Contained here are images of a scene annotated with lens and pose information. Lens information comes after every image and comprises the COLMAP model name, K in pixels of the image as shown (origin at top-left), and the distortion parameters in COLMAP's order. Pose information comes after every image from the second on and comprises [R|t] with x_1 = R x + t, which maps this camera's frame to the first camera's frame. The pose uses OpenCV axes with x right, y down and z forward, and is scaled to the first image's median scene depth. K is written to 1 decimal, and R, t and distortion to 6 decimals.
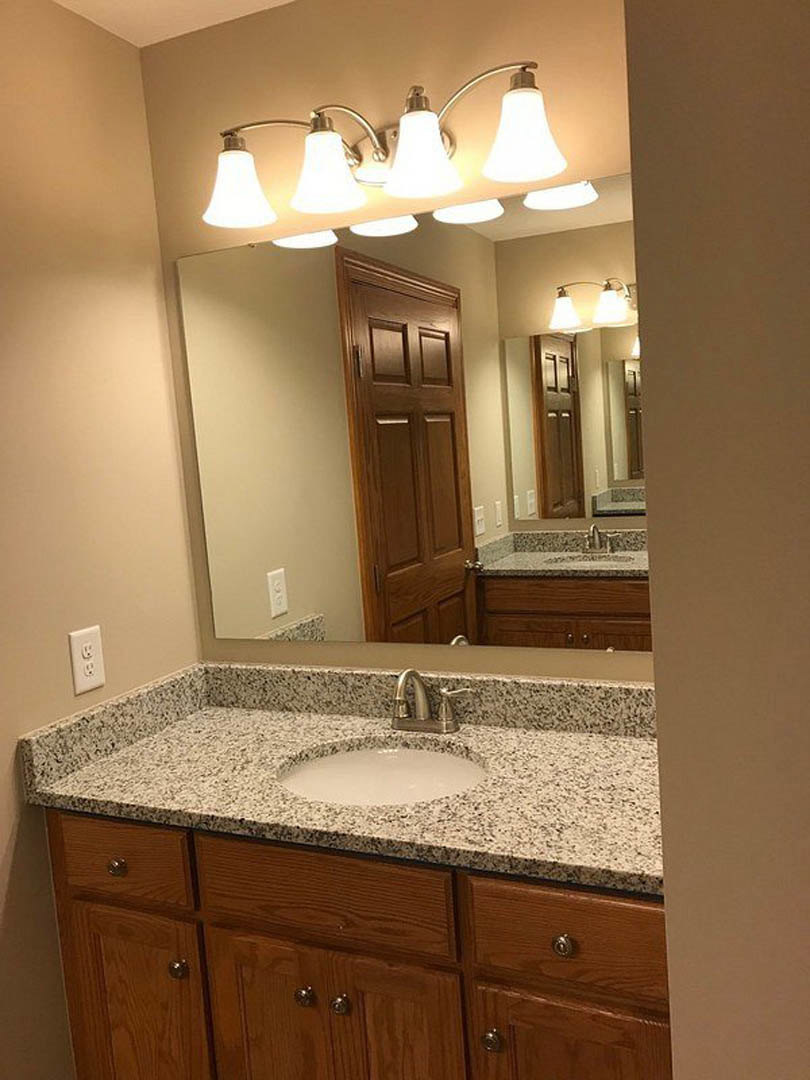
lens RADIAL K [[896.1, 0, 405.9], [0, 896.1, 536.0], [0, 0, 1]] dist [0.050457, -0.064635]
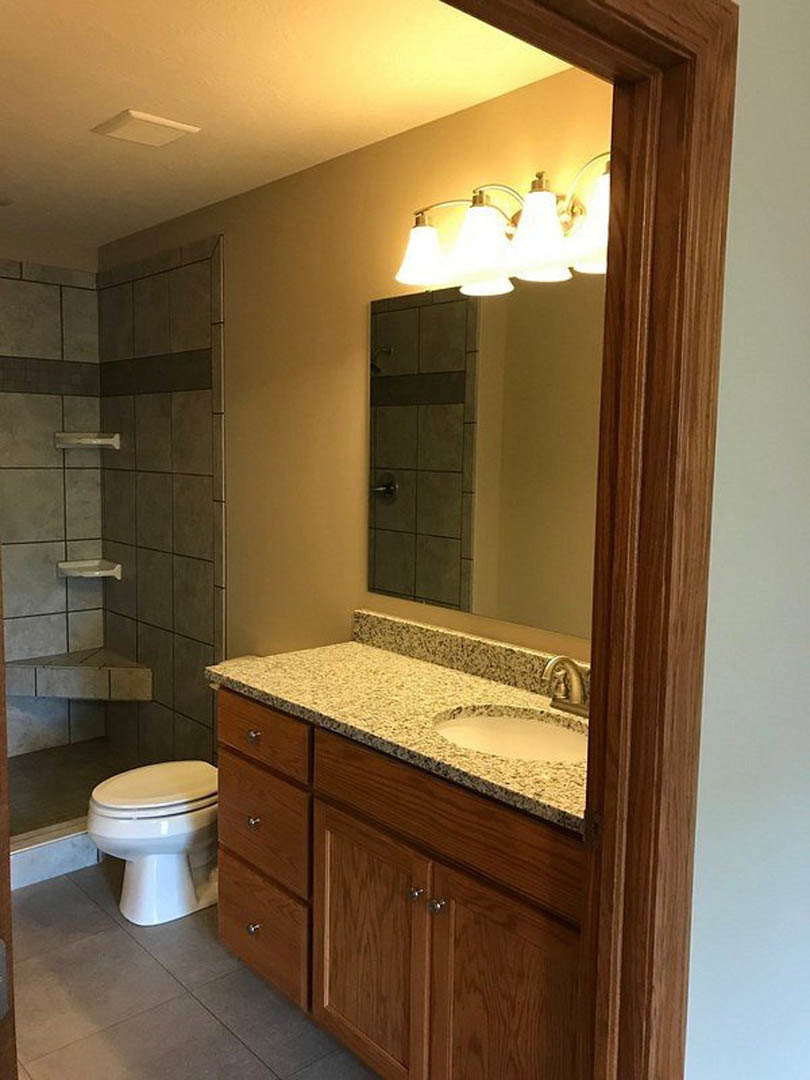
lens RADIAL K [[896.1, 0, 406.0], [0, 896.1, 542.6], [0, 0, 1]] dist [0.050457, -0.064635]
pose [[0.899655, 0.123247, -0.418844, 0.362730], [-0.121731, 0.992096, 0.030457, -0.006708], [0.419287, 0.023586, 0.907547, -0.159403]]
